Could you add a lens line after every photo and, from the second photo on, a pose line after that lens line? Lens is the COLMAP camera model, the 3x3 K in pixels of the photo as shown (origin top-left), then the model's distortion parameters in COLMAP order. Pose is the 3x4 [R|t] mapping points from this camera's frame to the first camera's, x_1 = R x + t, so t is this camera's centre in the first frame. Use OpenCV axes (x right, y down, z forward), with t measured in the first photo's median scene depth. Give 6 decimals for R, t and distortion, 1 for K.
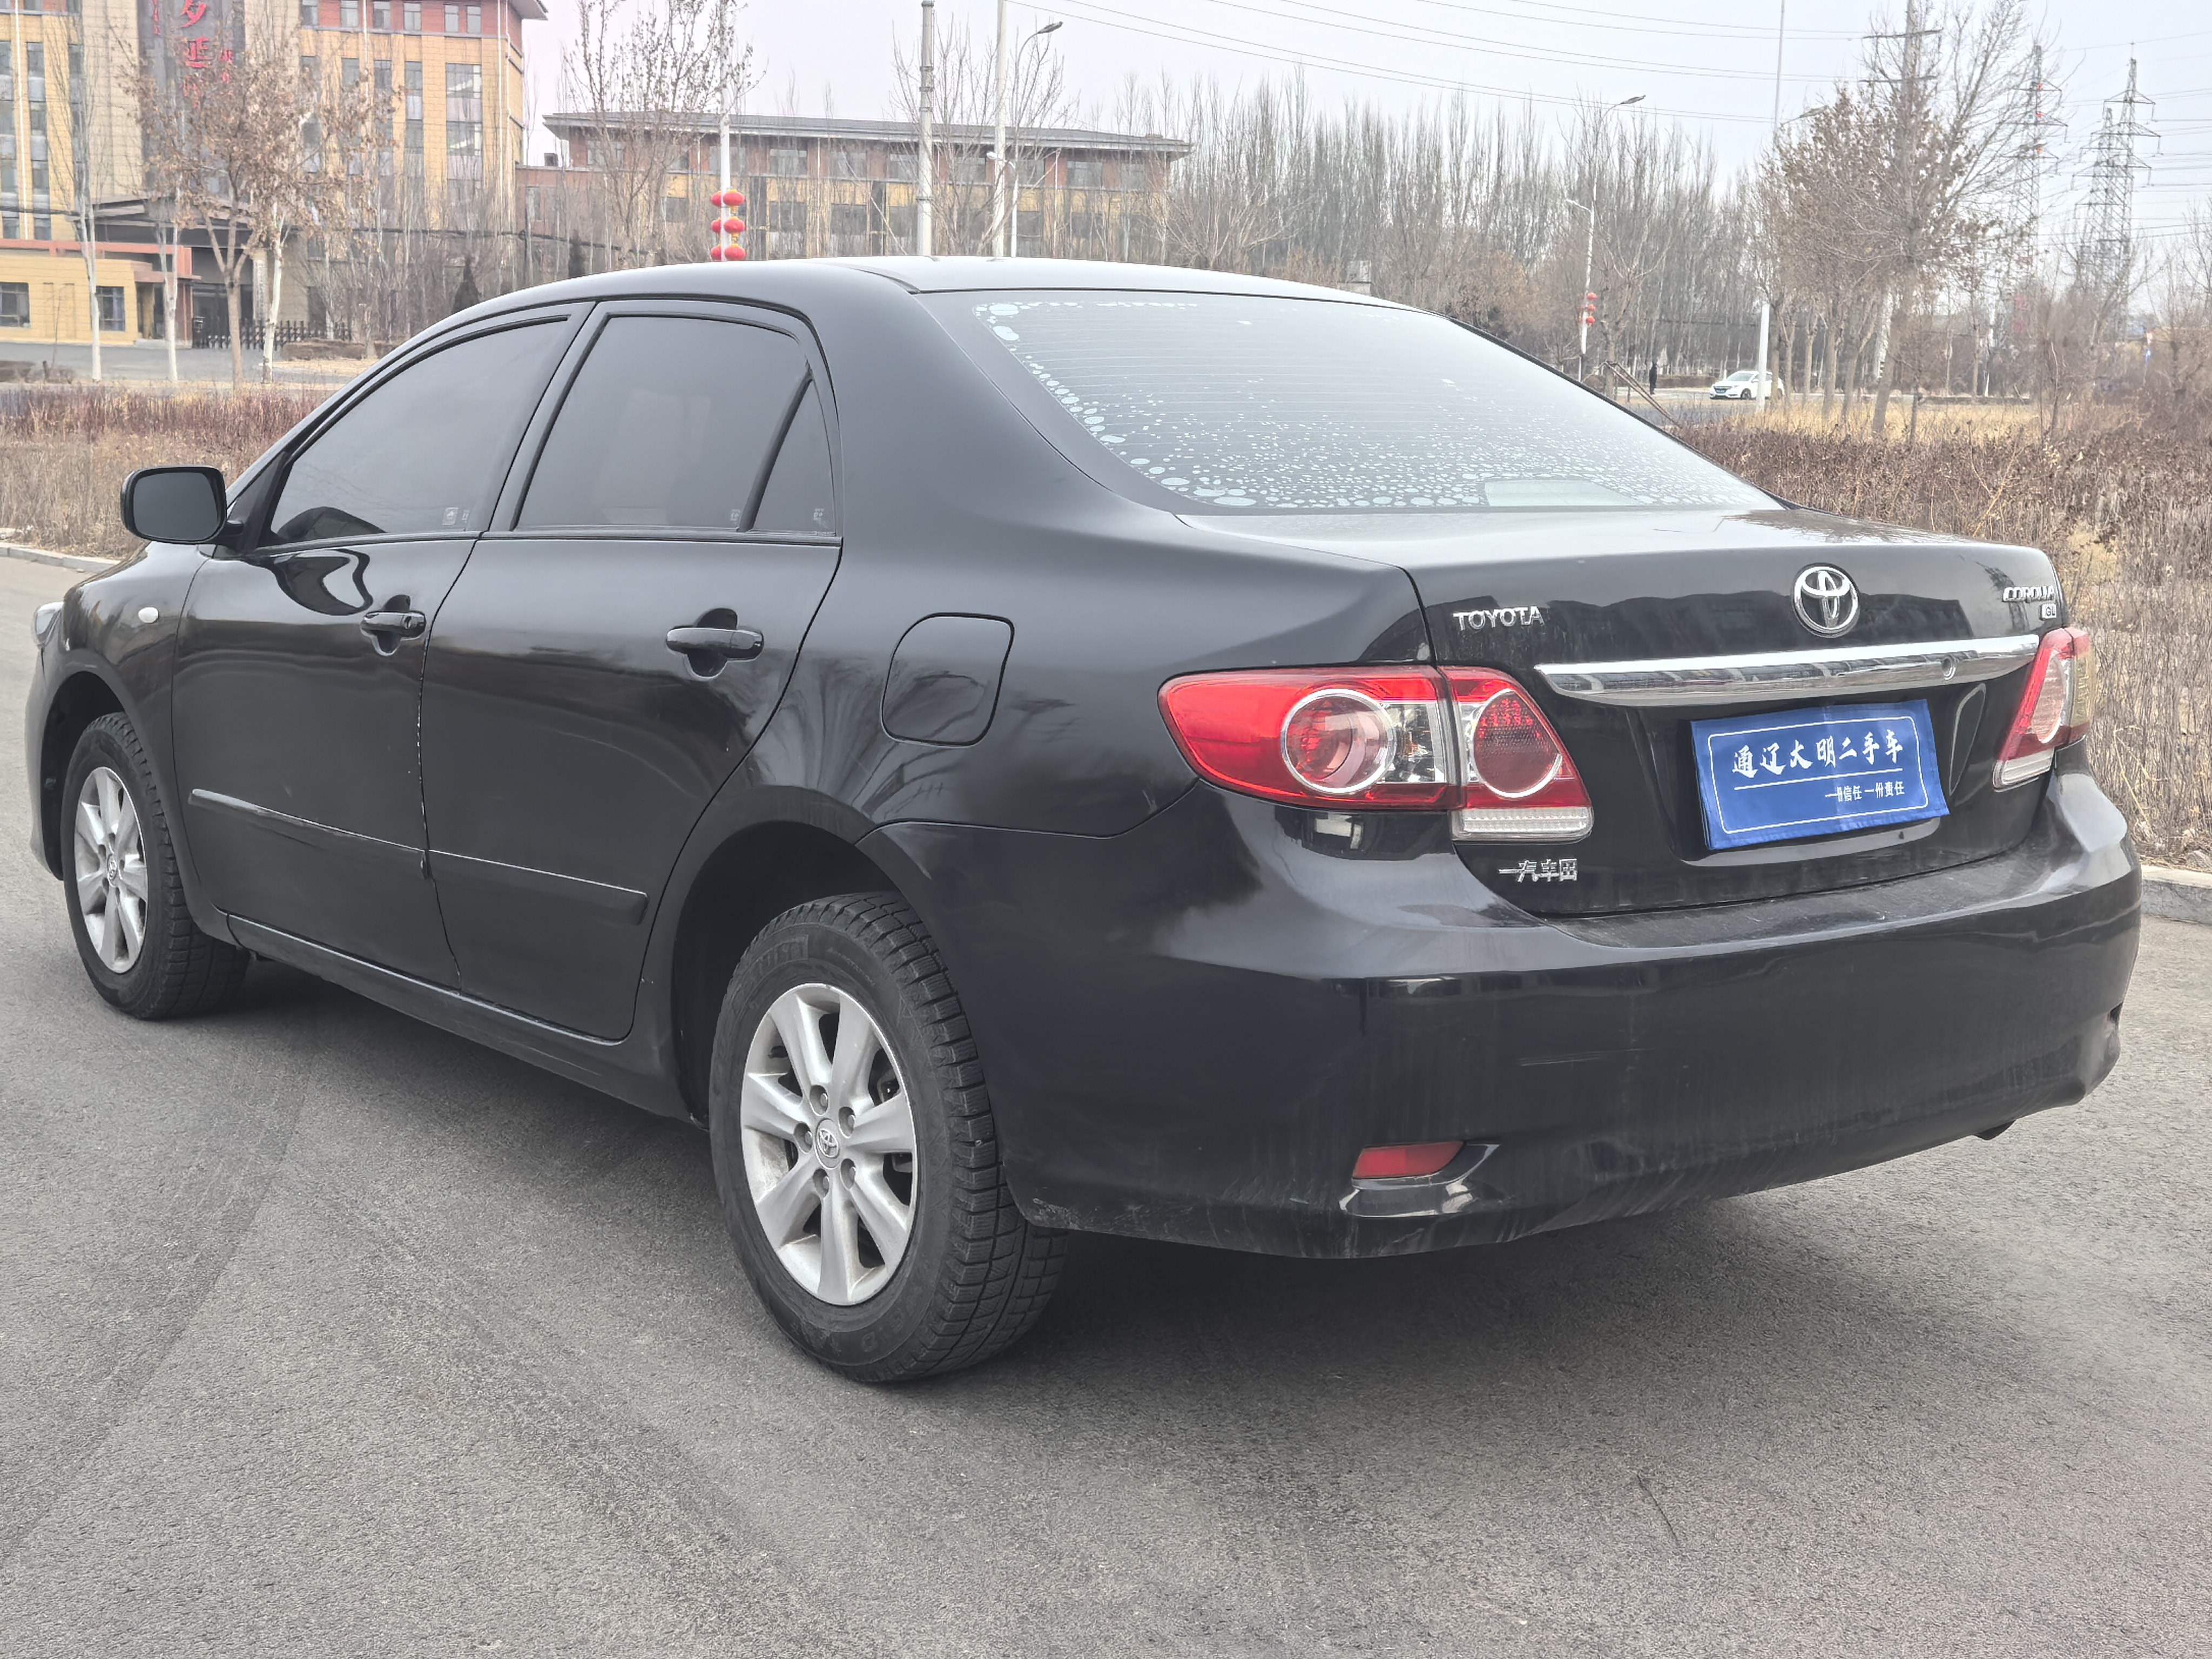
lens RADIAL K [[2811.3, 0, 1114.9], [0, 2811.3, 841.0], [0, 0, 1]] dist [0.058808, 0.000000]
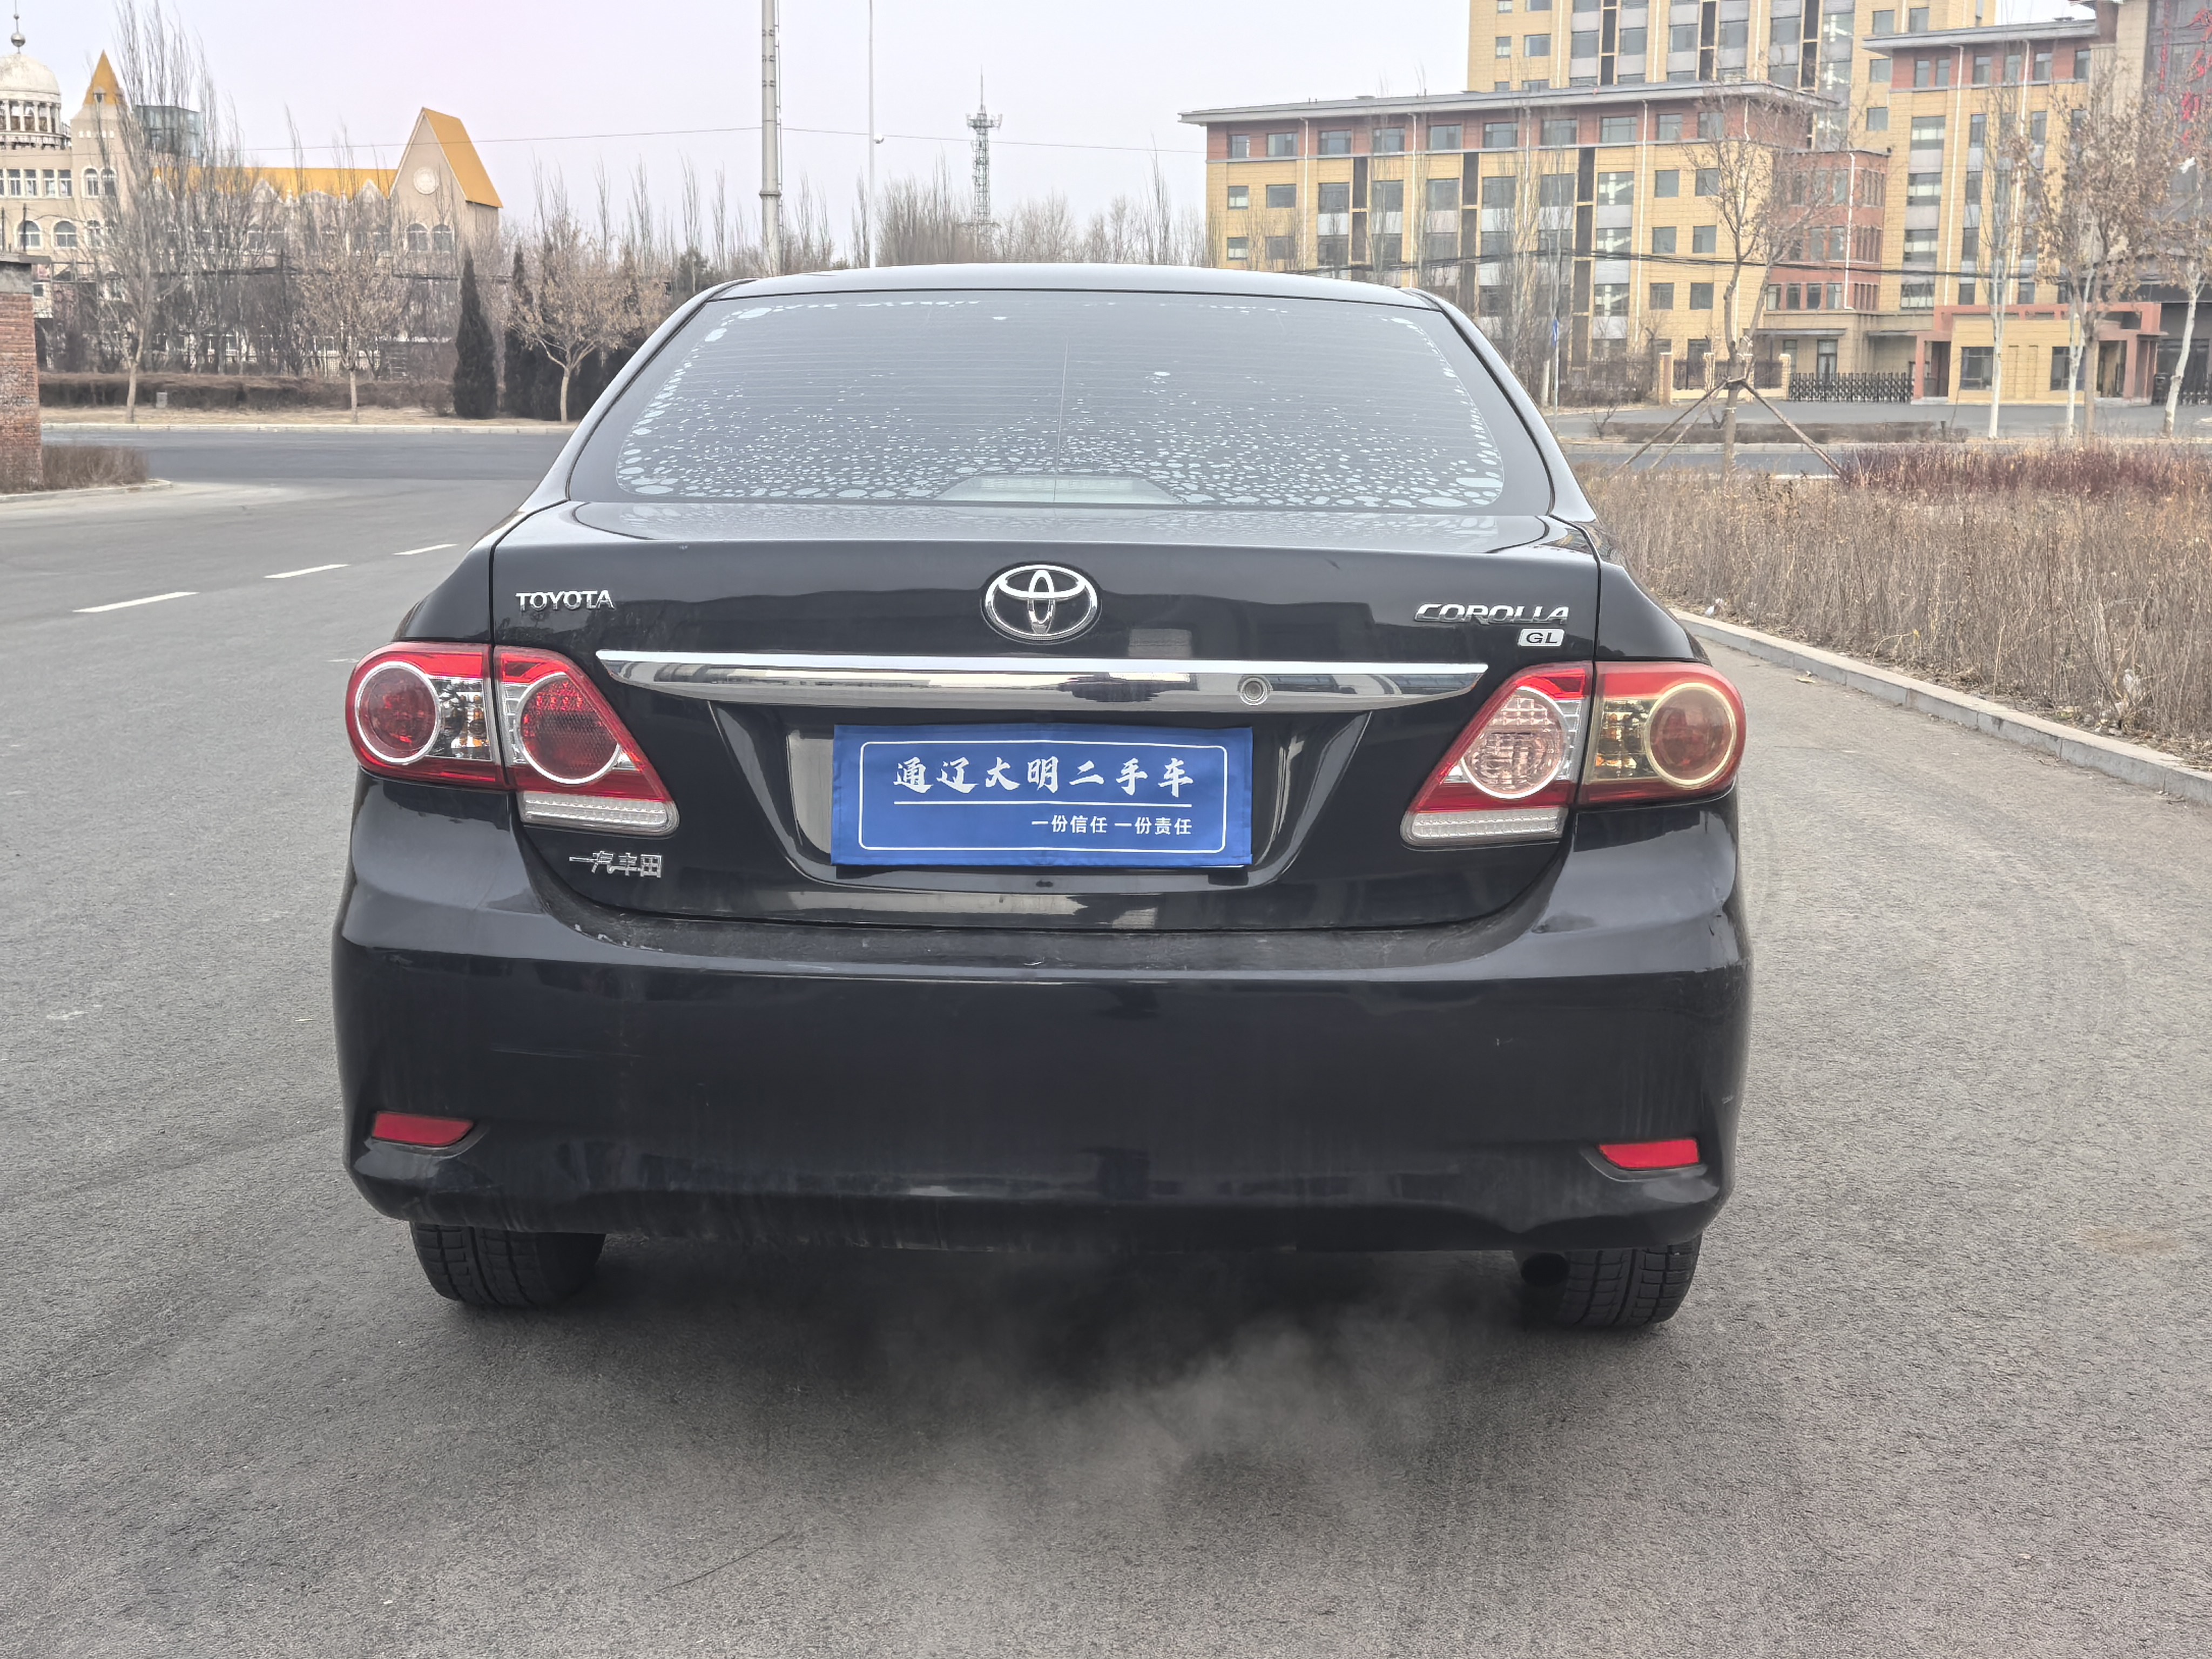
lens RADIAL K [[2811.3, 0, 1106.4], [0, 2811.3, 825.3], [0, 0, 1]] dist [0.058808, 0.000000]
pose [[0.765190, 0.079664, -0.638856, 0.798524], [-0.096761, 0.995274, 0.008214, -0.023648], [0.636491, 0.055531, 0.769282, 0.317359]]
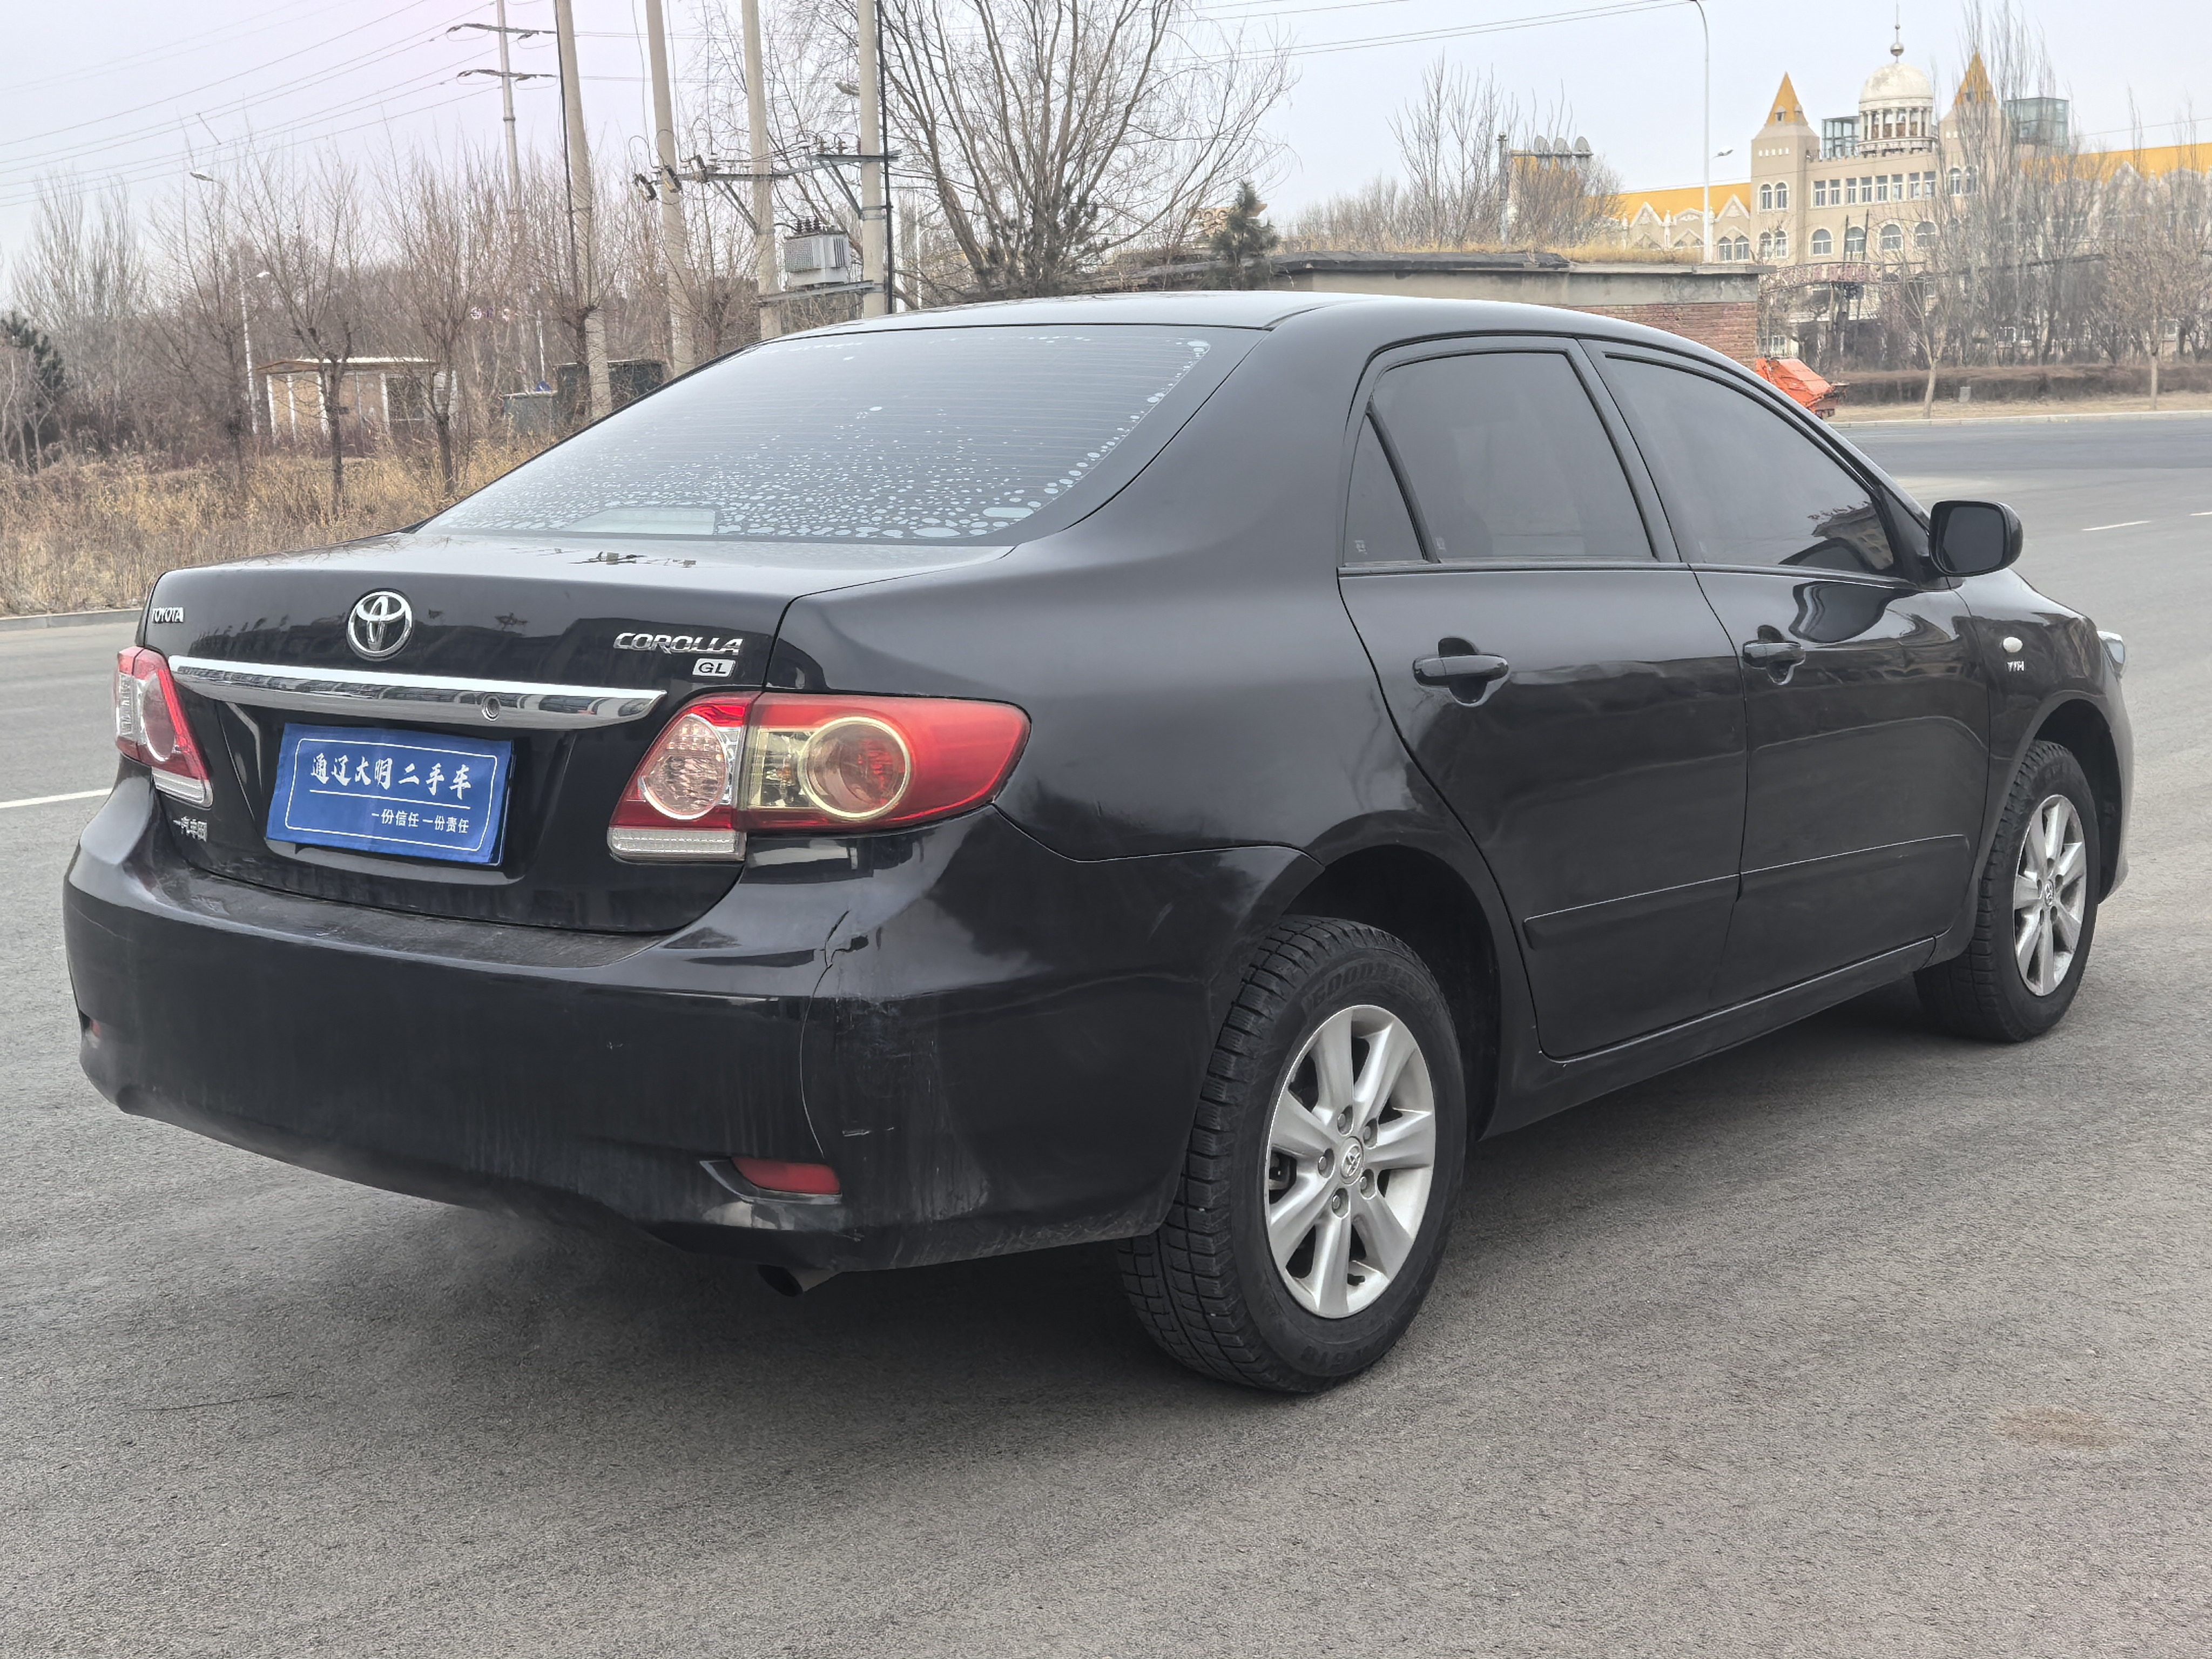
lens RADIAL K [[2811.3, 0, 1084.8], [0, 2811.3, 823.6], [0, 0, 1]] dist [0.058808, 0.000000]
pose [[0.206593, 0.115584, -0.971576, 1.246179], [-0.131955, 0.987217, 0.089387, -0.132620], [0.969488, 0.109737, 0.219204, 0.979991]]
